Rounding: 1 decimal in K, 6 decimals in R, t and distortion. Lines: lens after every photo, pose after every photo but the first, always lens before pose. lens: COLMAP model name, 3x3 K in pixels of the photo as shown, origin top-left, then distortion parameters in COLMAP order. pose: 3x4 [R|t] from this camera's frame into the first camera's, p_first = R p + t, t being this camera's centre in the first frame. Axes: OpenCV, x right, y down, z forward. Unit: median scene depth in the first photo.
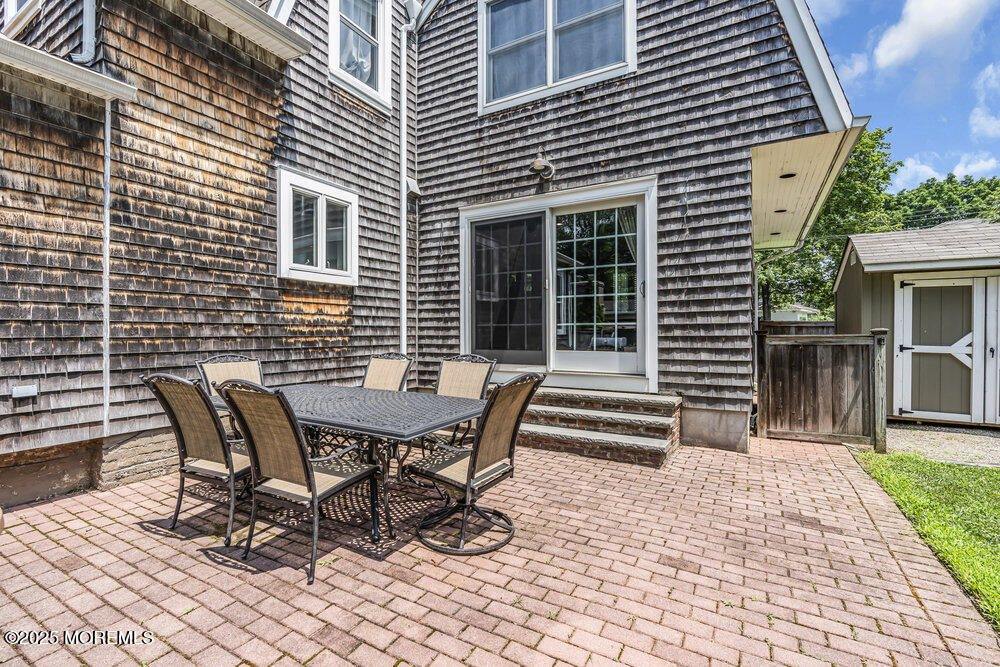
lens RADIAL K [[446.5, 0, 497.1], [0, 446.5, 331.4], [0, 0, 1]] dist [-0.004600, 0.001103]
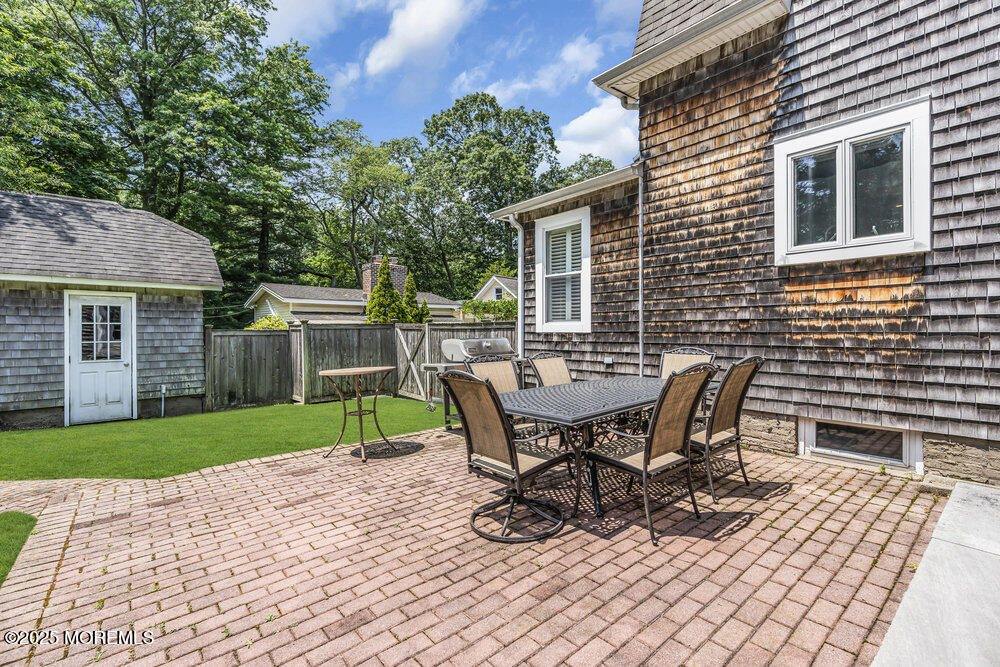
lens RADIAL K [[446.5, 0, 498.5], [0, 446.5, 330.3], [0, 0, 1]] dist [-0.004600, 0.001103]
pose [[-0.338736, 0.005740, -0.940864, 0.526404], [0.008781, 0.999957, 0.002939, -0.000082], [0.940841, -0.007266, -0.338772, 0.753768]]
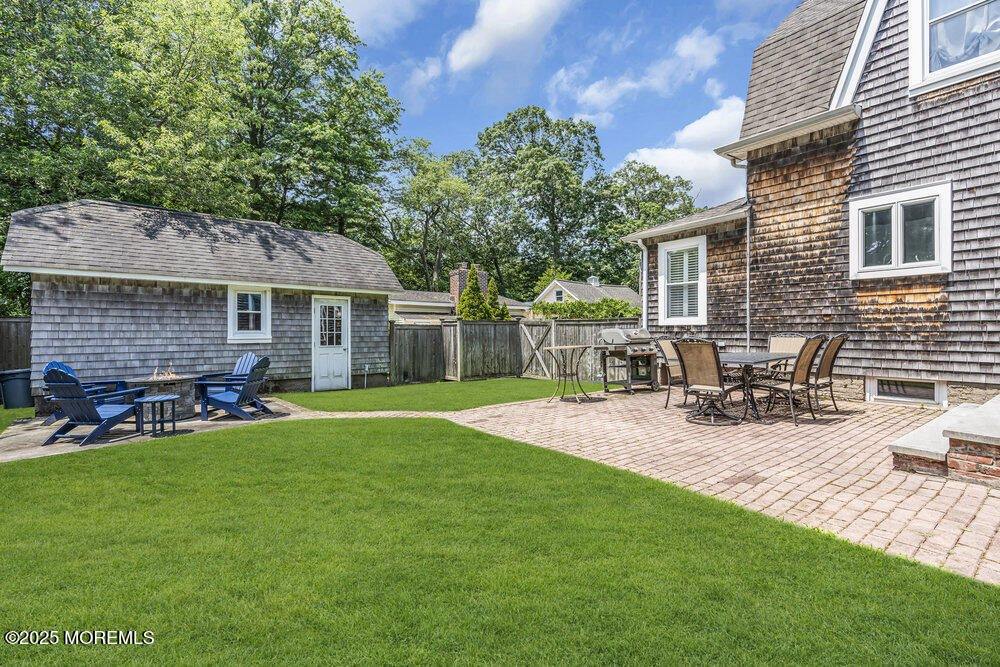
lens RADIAL K [[446.5, 0, 499.7], [0, 446.5, 330.9], [0, 0, 1]] dist [-0.004600, 0.001103]
pose [[-0.396362, 0.002699, -0.918091, 1.183856], [0.006155, 0.999981, 0.000283, 0.029664], [0.918074, -0.005539, -0.396371, 0.528313]]
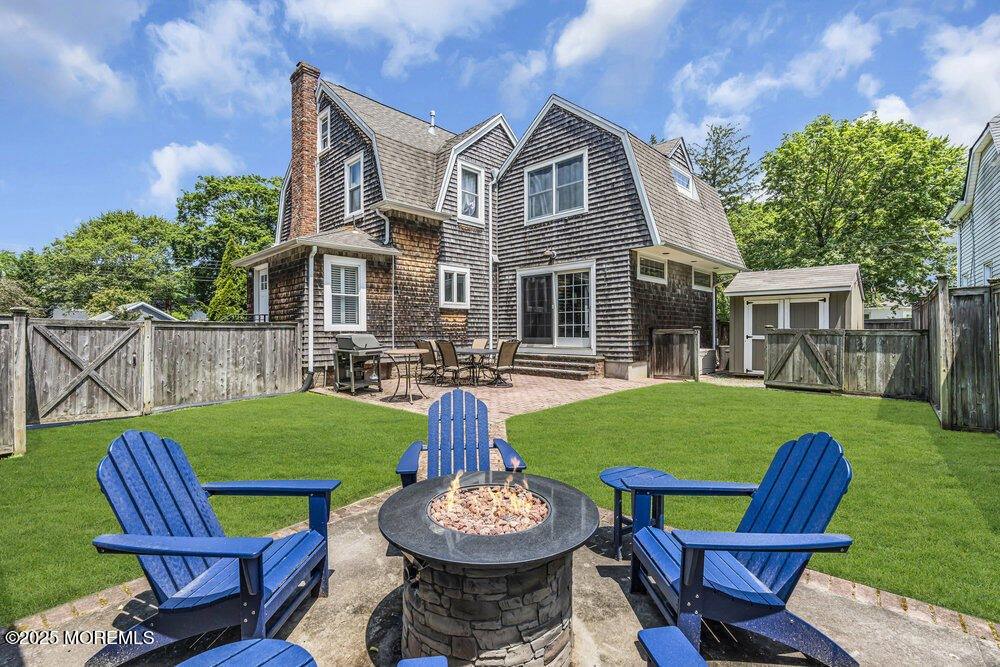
lens RADIAL K [[446.5, 0, 498.4], [0, 446.5, 332.7], [0, 0, 1]] dist [-0.004600, 0.001103]
pose [[0.970265, -0.001967, -0.242036, 0.435928], [0.002845, 0.999991, 0.003279, 0.014057], [0.242028, -0.003870, 0.970262, -1.345122]]
